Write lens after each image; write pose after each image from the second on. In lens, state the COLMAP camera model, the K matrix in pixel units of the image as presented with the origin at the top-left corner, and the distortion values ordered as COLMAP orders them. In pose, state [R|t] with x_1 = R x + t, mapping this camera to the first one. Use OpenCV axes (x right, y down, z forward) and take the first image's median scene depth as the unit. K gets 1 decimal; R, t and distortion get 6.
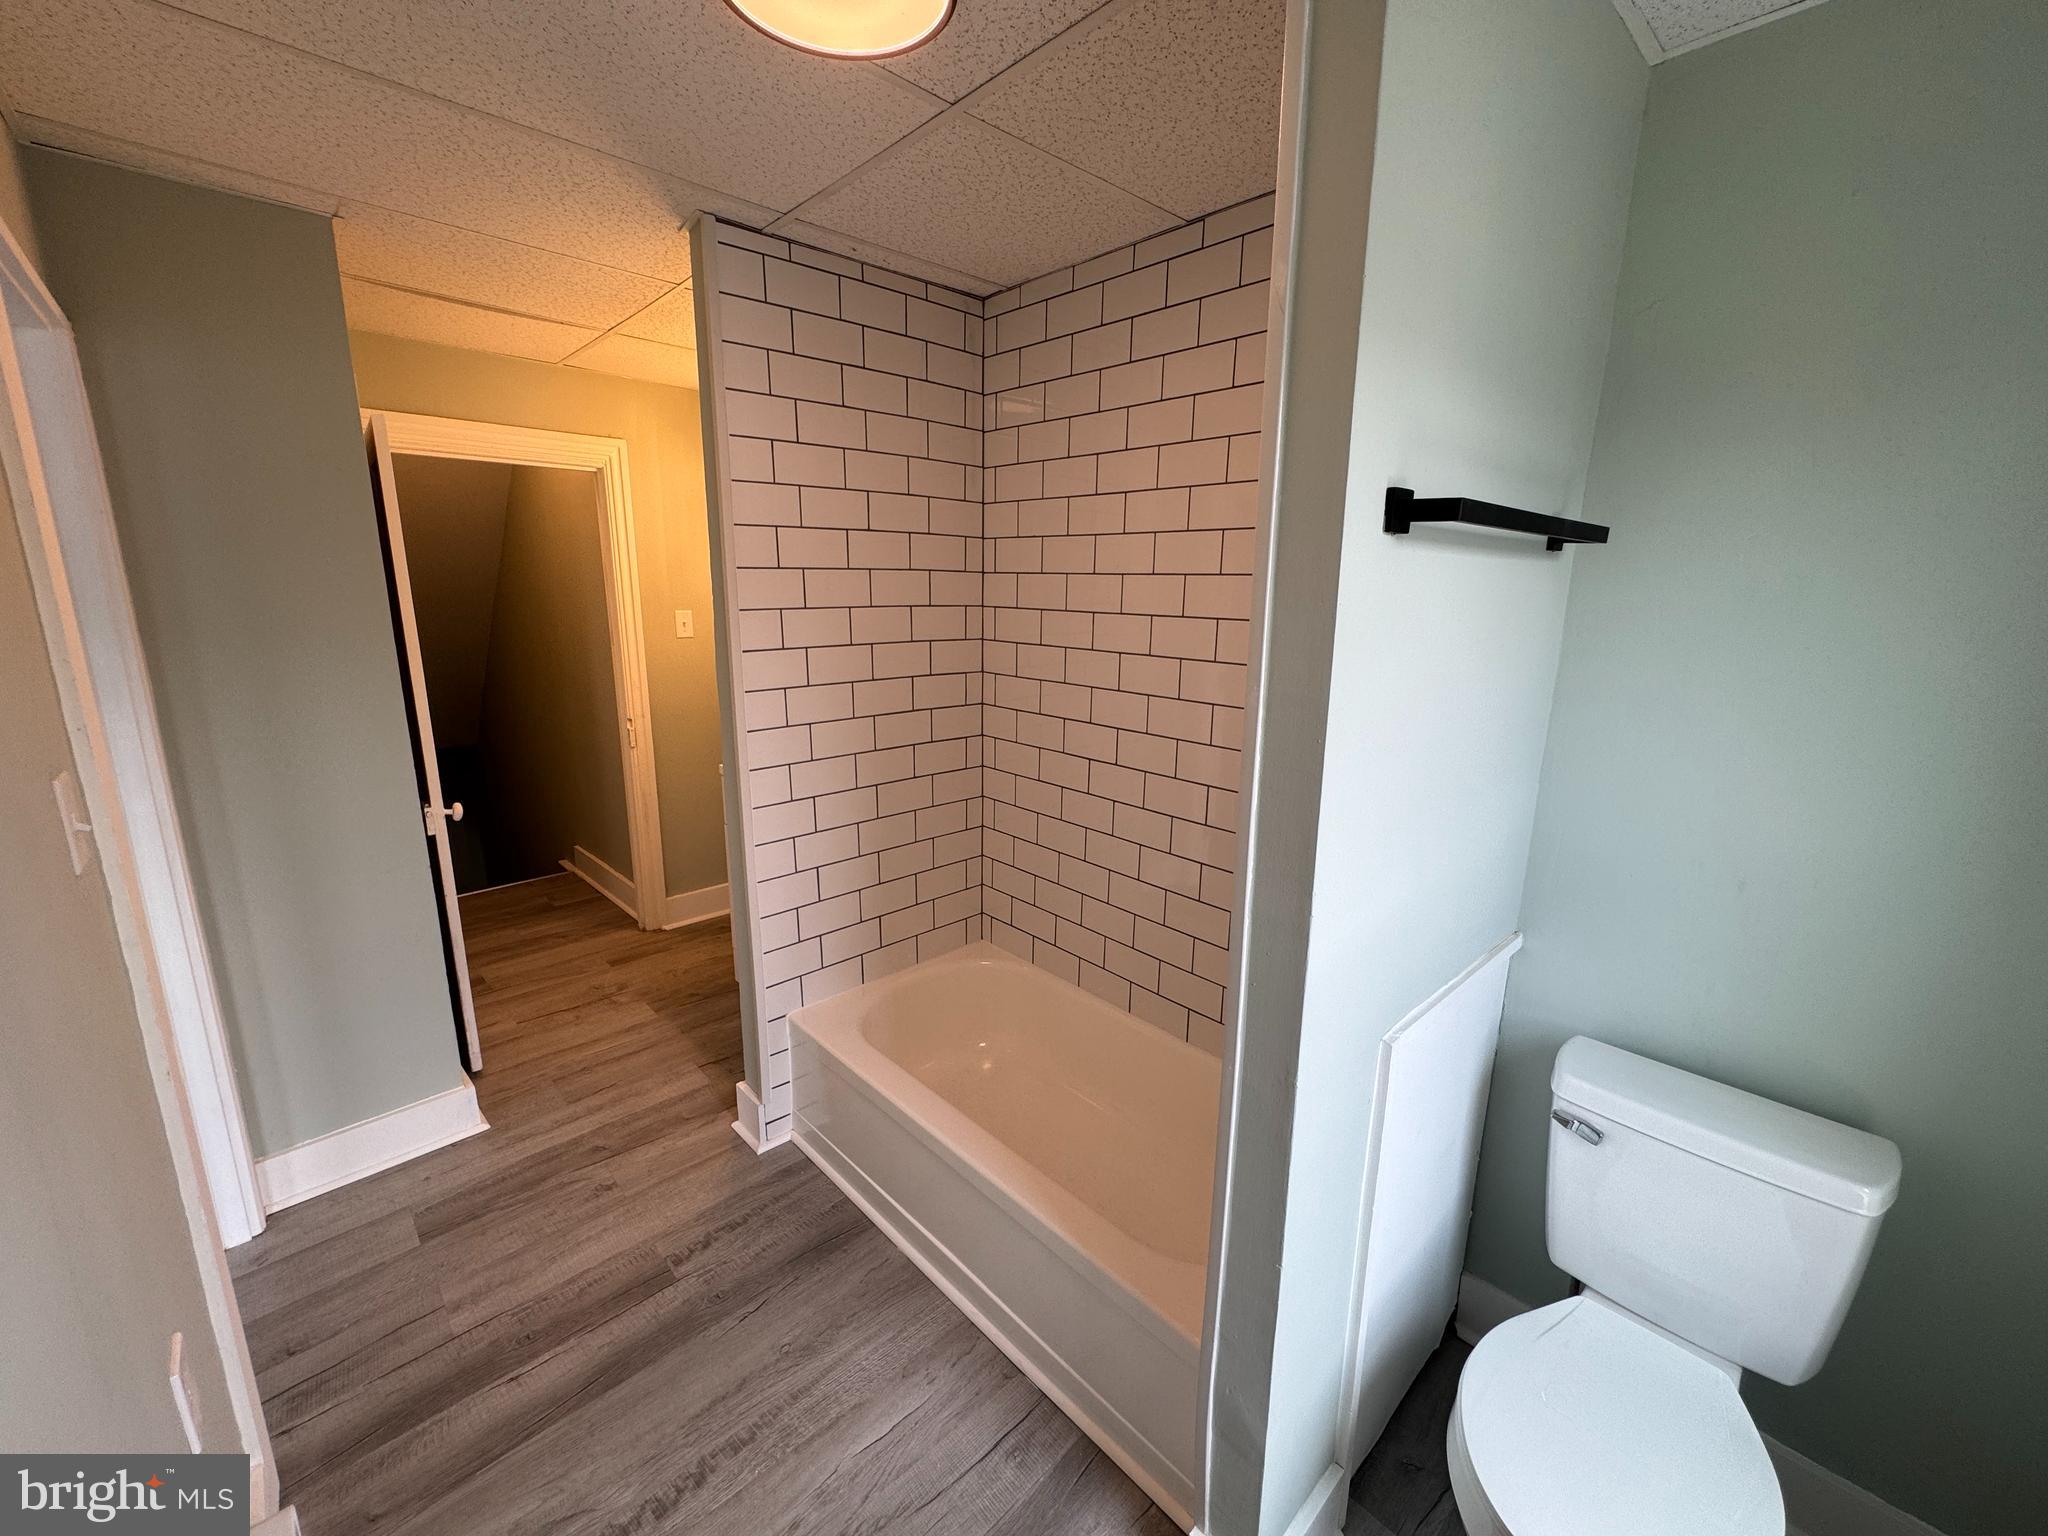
lens RADIAL K [[815.5, 0, 1016.4], [0, 815.5, 763.1], [0, 0, 1]] dist [-0.007230, -0.000278]
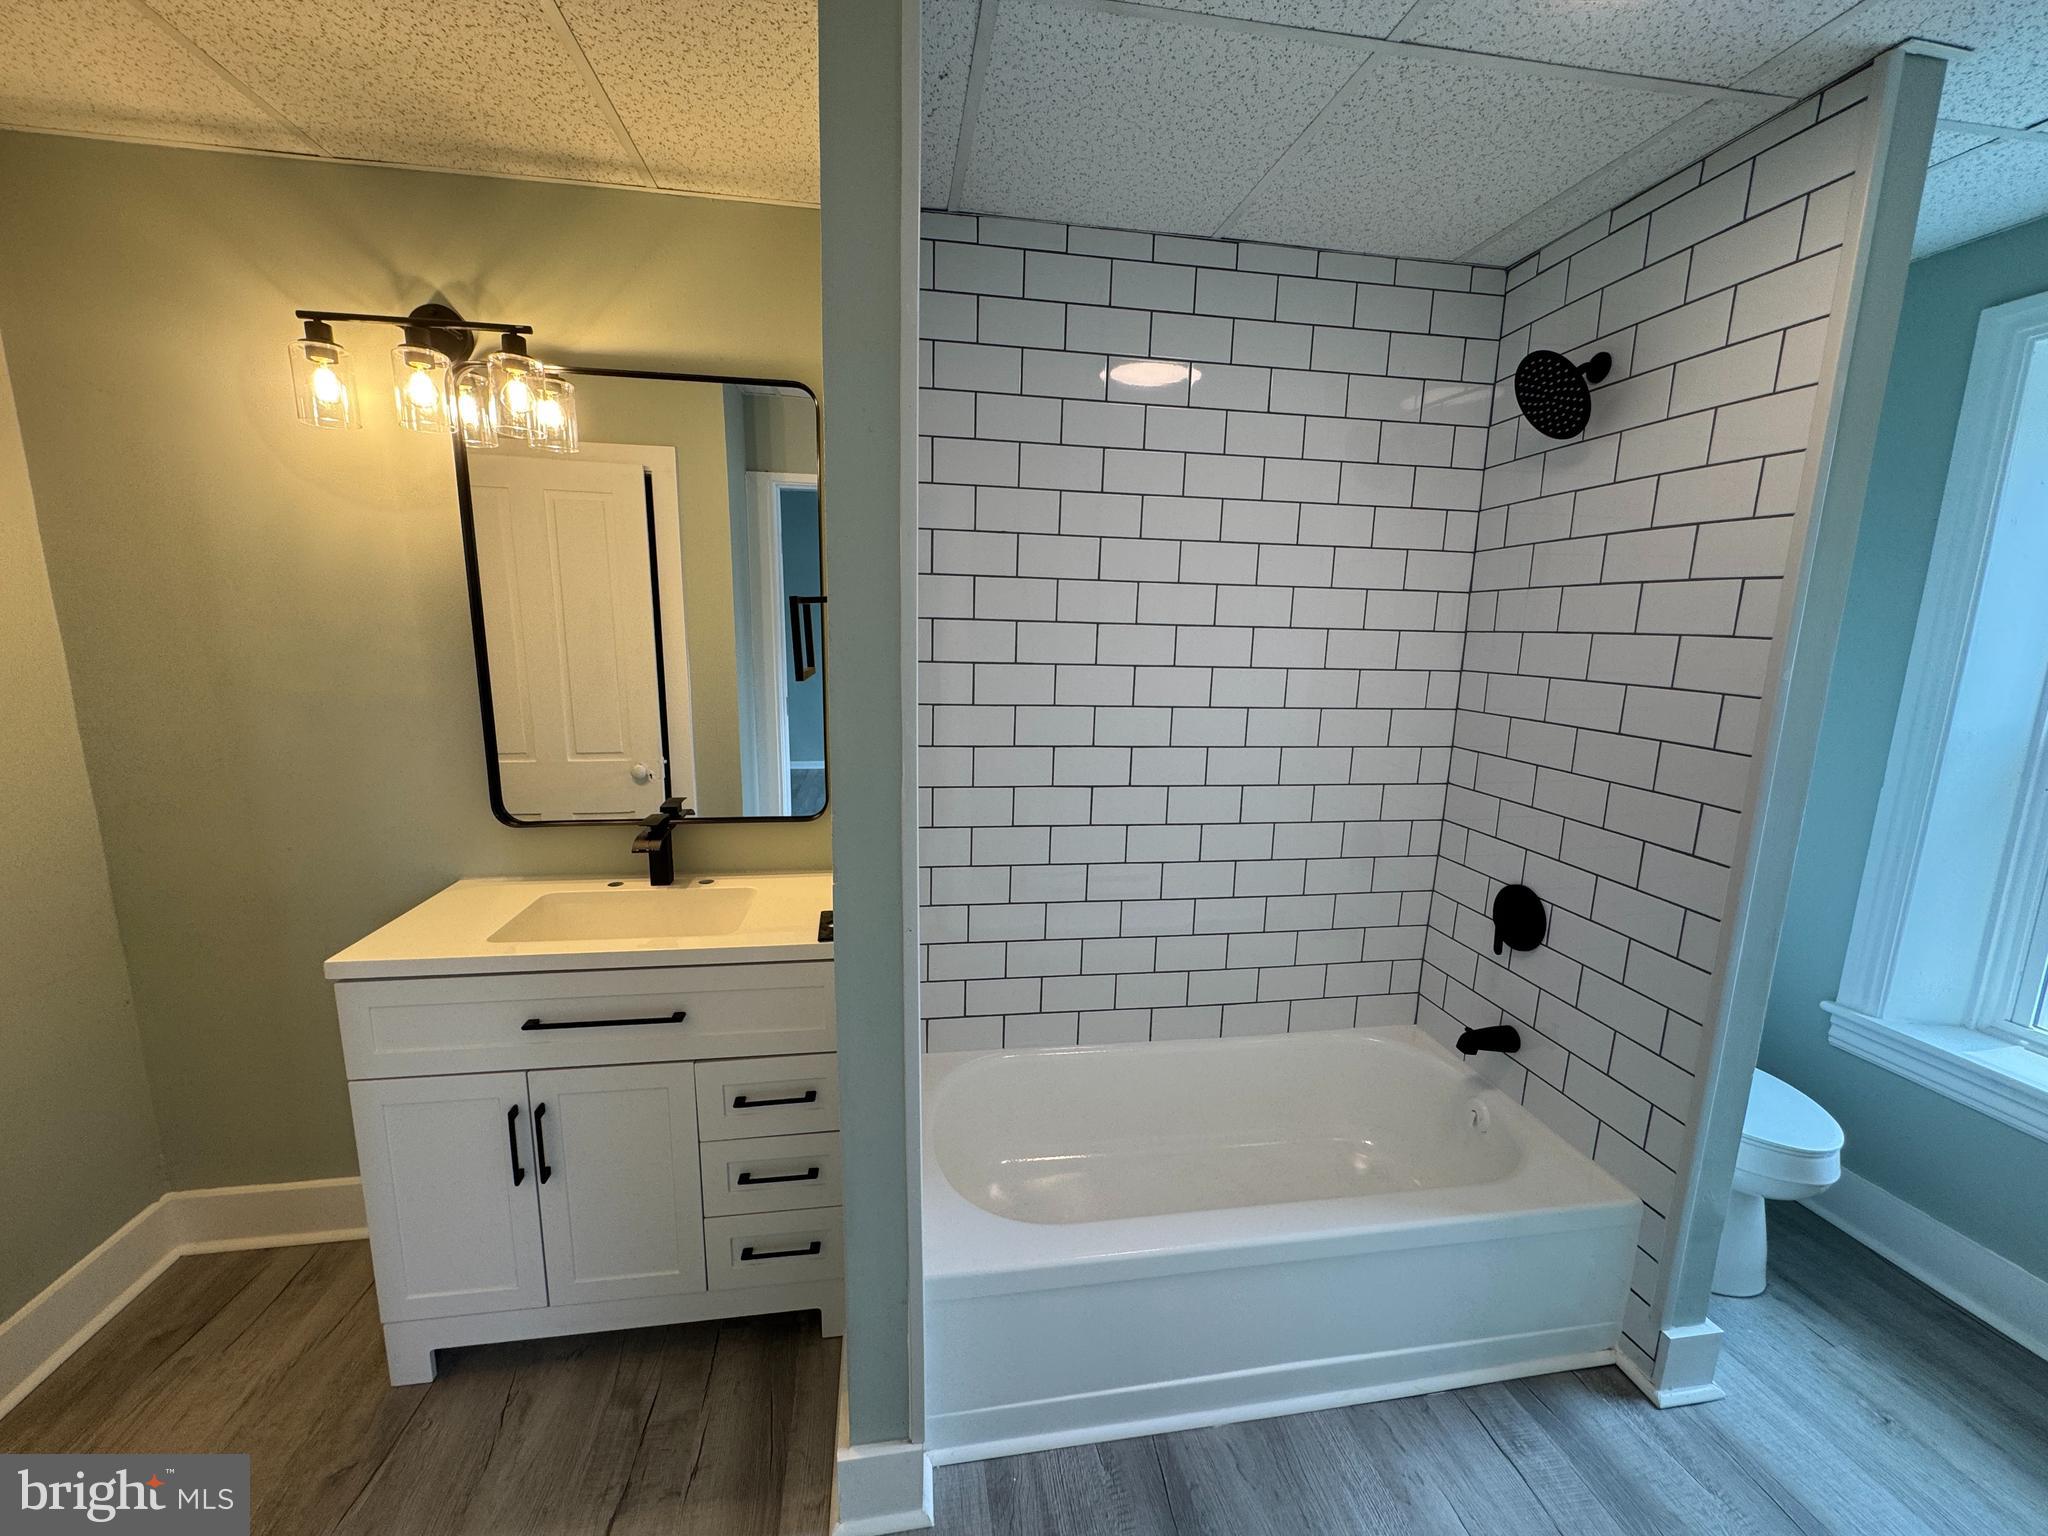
lens RADIAL K [[815.5, 0, 1018.2], [0, 815.5, 768.5], [0, 0, 1]] dist [-0.007230, -0.000278]
pose [[0.563226, -0.146389, 0.813232, -0.814601], [0.169632, 0.983704, 0.059592, -0.109208], [-0.808703, 0.104387, 0.578880, 0.649323]]
